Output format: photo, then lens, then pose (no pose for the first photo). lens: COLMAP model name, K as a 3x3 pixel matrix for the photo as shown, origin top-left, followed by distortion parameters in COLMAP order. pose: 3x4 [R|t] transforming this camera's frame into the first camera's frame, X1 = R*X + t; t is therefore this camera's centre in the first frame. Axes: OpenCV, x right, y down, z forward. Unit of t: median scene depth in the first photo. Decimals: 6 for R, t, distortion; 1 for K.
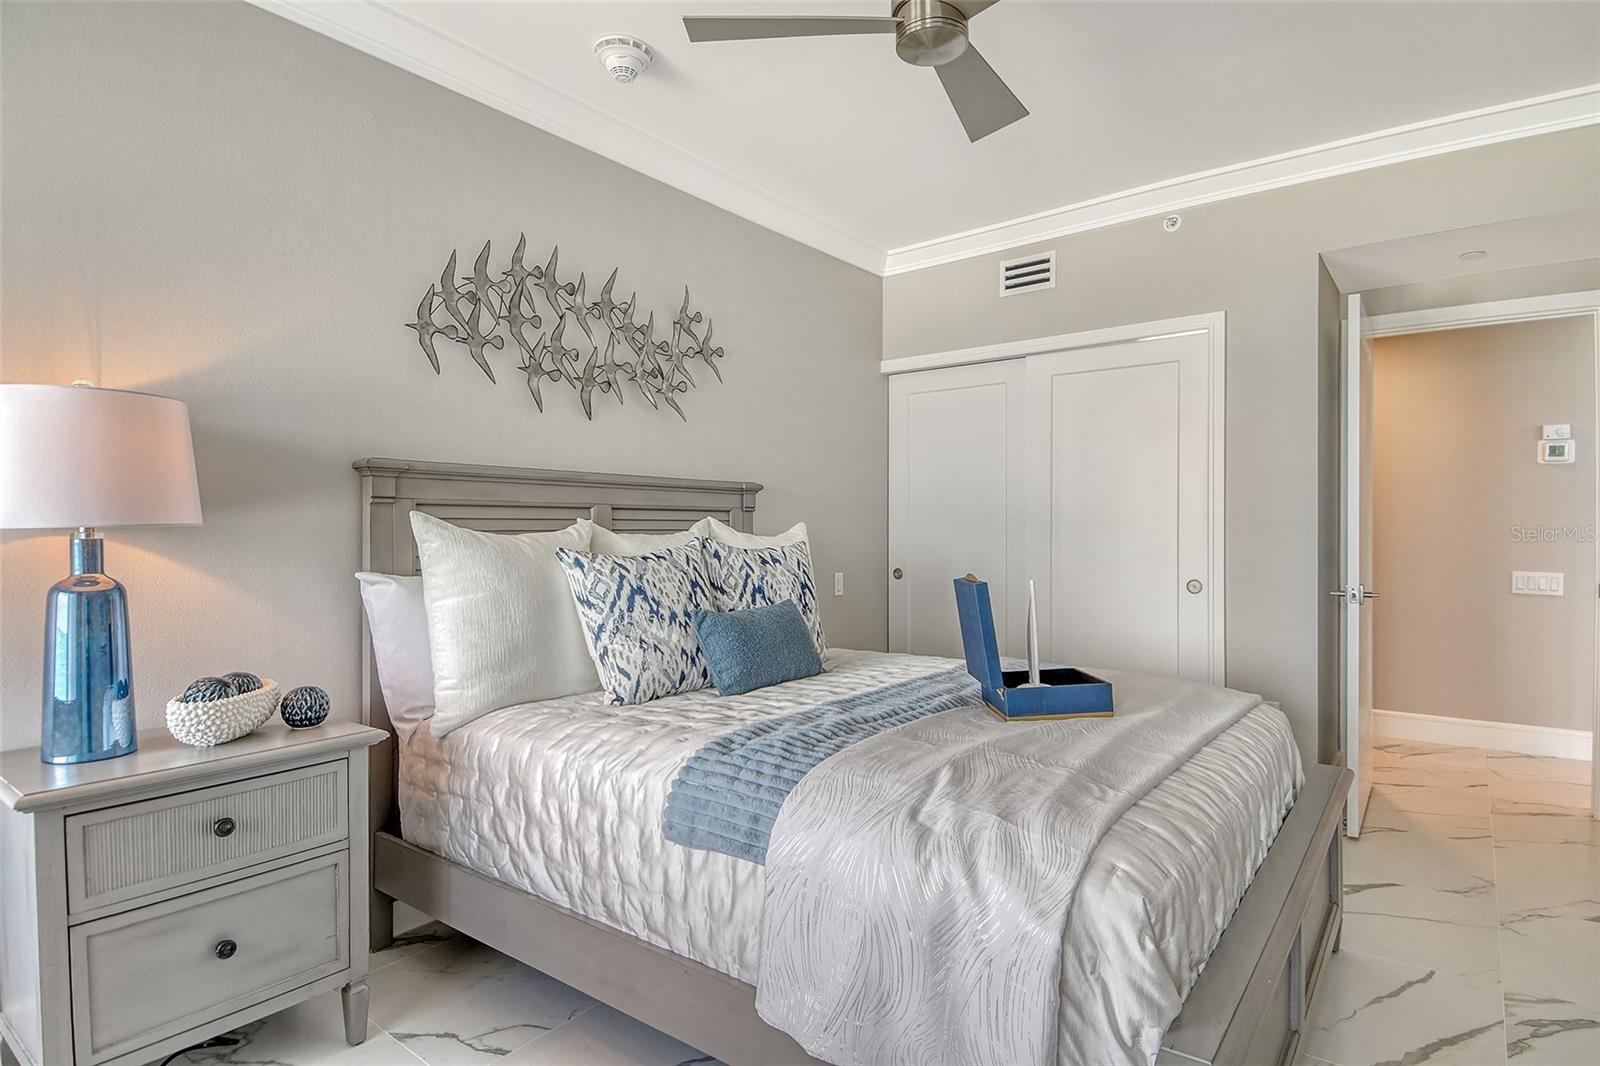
lens RADIAL K [[848.1, 0, 805.4], [0, 848.1, 524.1], [0, 0, 1]] dist [0.060055, -0.057360]
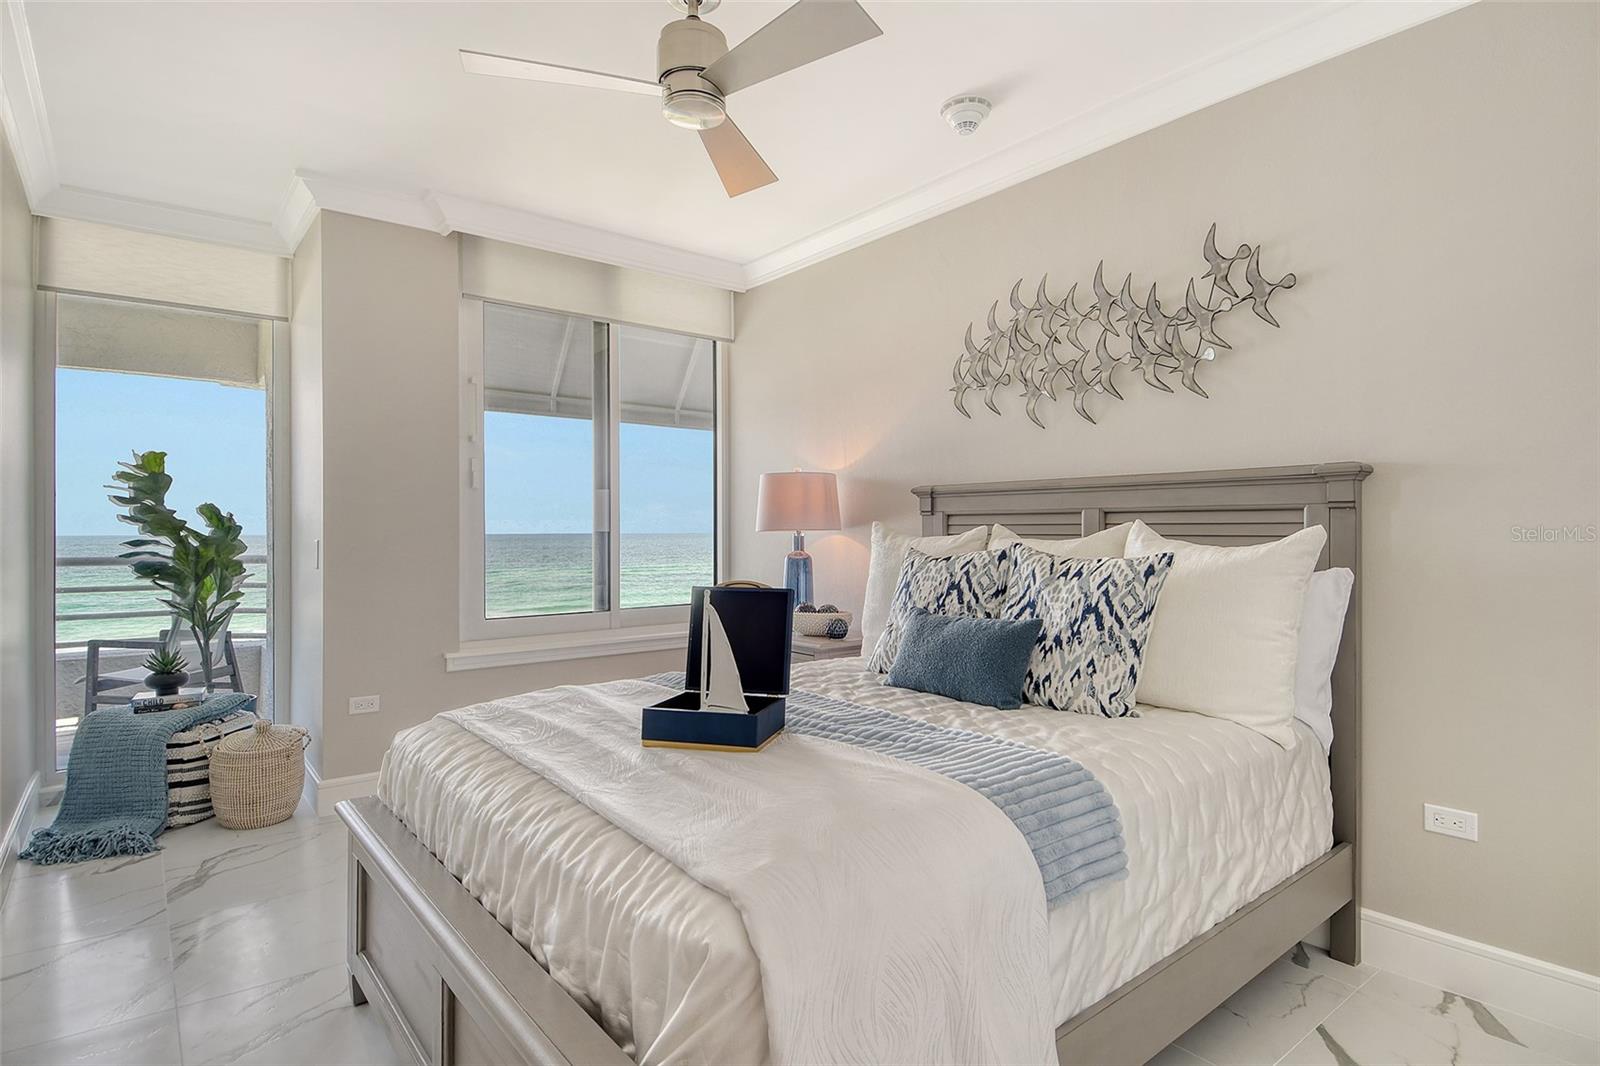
lens RADIAL K [[848.1, 0, 805.4], [0, 848.1, 524.1], [0, 0, 1]] dist [0.060055, -0.057360]
pose [[-0.258055, -0.001644, -0.966129, 0.856624], [0.004488, 0.999986, -0.002901, -0.004001], [0.966120, -0.005085, -0.258044, 0.997657]]
